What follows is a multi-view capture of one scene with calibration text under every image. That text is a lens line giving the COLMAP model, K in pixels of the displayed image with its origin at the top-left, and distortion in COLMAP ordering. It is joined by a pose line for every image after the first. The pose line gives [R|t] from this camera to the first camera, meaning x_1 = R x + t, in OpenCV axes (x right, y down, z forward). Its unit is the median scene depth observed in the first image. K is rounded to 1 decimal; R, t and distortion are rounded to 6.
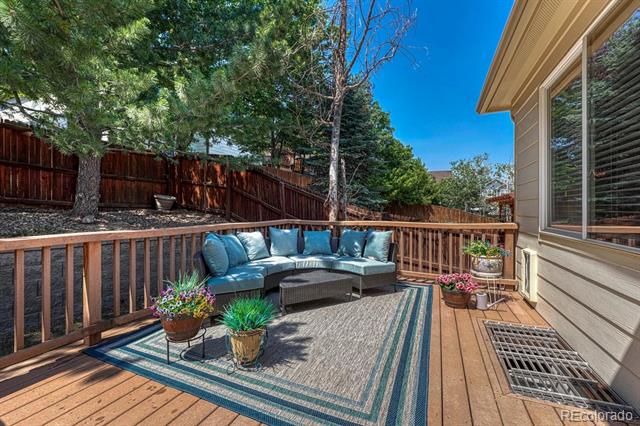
lens RADIAL K [[265.7, 0, 322.7], [0, 265.7, 205.6], [0, 0, 1]] dist [-0.004463, -0.000353]
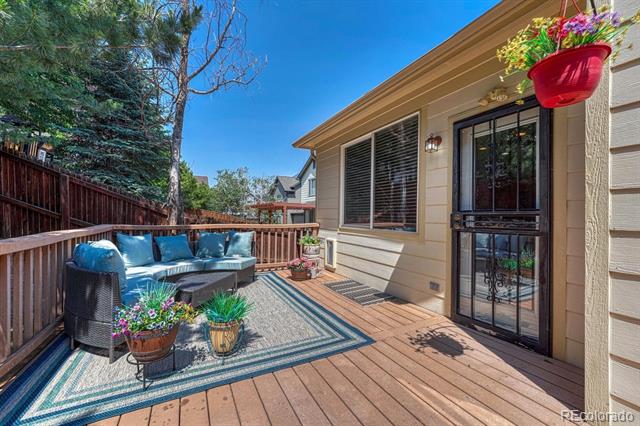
lens RADIAL K [[254.9, 0, 317.5], [0, 254.9, 214.6], [0, 0, 1]] dist [0.000395, 0.000135]
pose [[0.638713, 0.005282, 0.769427, -0.601425], [-0.020612, 0.999735, 0.010247, -0.001861], [-0.769169, -0.022404, 0.638653, 0.026325]]
